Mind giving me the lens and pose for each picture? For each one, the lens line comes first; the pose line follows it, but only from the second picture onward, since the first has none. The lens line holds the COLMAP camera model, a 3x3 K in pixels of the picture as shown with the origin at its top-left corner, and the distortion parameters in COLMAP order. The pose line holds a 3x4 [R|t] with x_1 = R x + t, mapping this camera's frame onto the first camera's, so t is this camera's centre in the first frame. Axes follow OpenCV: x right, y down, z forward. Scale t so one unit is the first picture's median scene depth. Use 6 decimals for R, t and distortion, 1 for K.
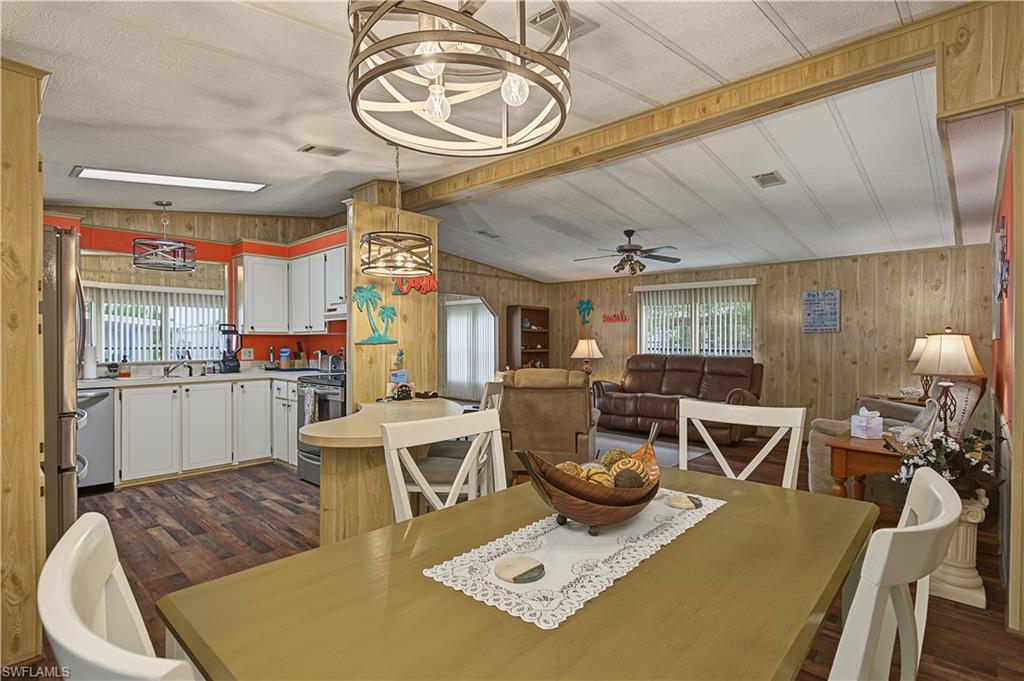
lens RADIAL K [[516.1, 0, 512.0], [0, 516.1, 340.5], [0, 0, 1]] dist [-0.000538, -0.000348]
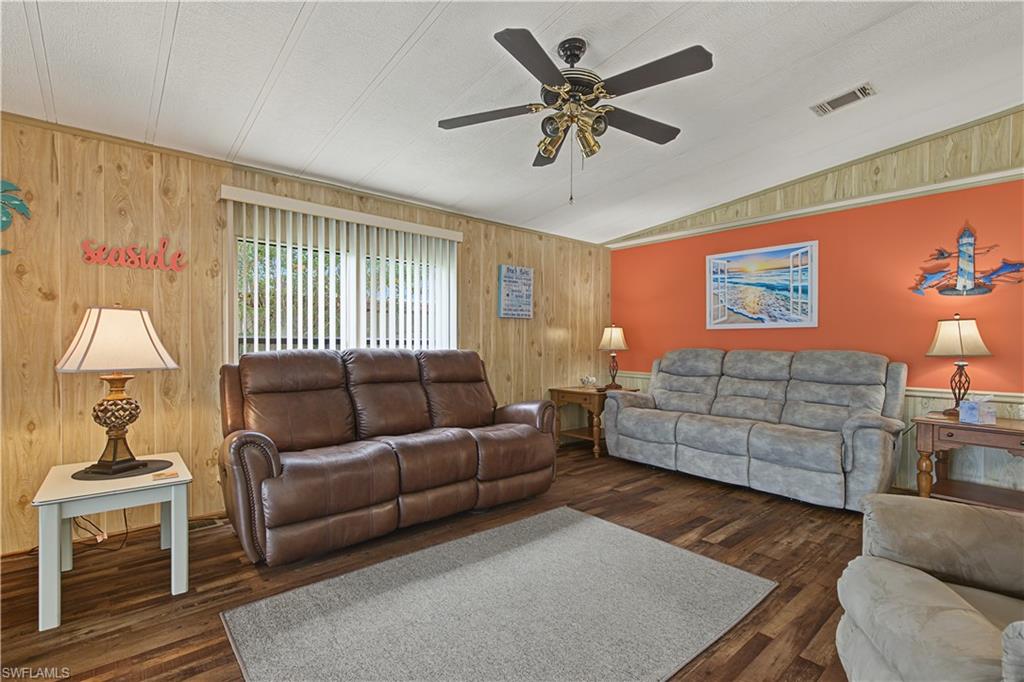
lens RADIAL K [[472.5, 0, 533.2], [0, 472.5, 347.9], [0, 0, 1]] dist [0.001860, 0.000388]
pose [[0.092217, -0.014637, 0.995631, -0.129638], [-0.006325, 0.999863, 0.015285, 0.017991], [-0.995719, -0.007707, 0.092112, 0.846581]]
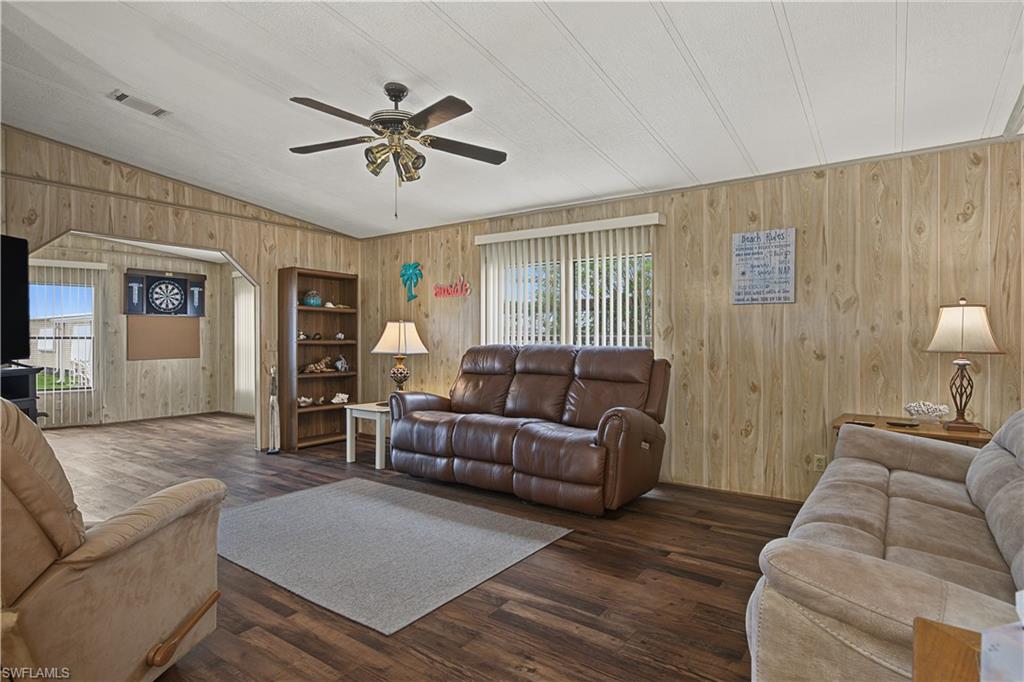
lens RADIAL K [[543.7, 0, 512.0], [0, 543.7, 341.0], [0, 0, 1]] dist [-0.004726, 0.000576]
pose [[0.992272, -0.003068, 0.124042, 0.231725], [0.002654, 0.999990, 0.003504, 0.020769], [-0.124052, -0.003147, 0.992271, 0.409814]]
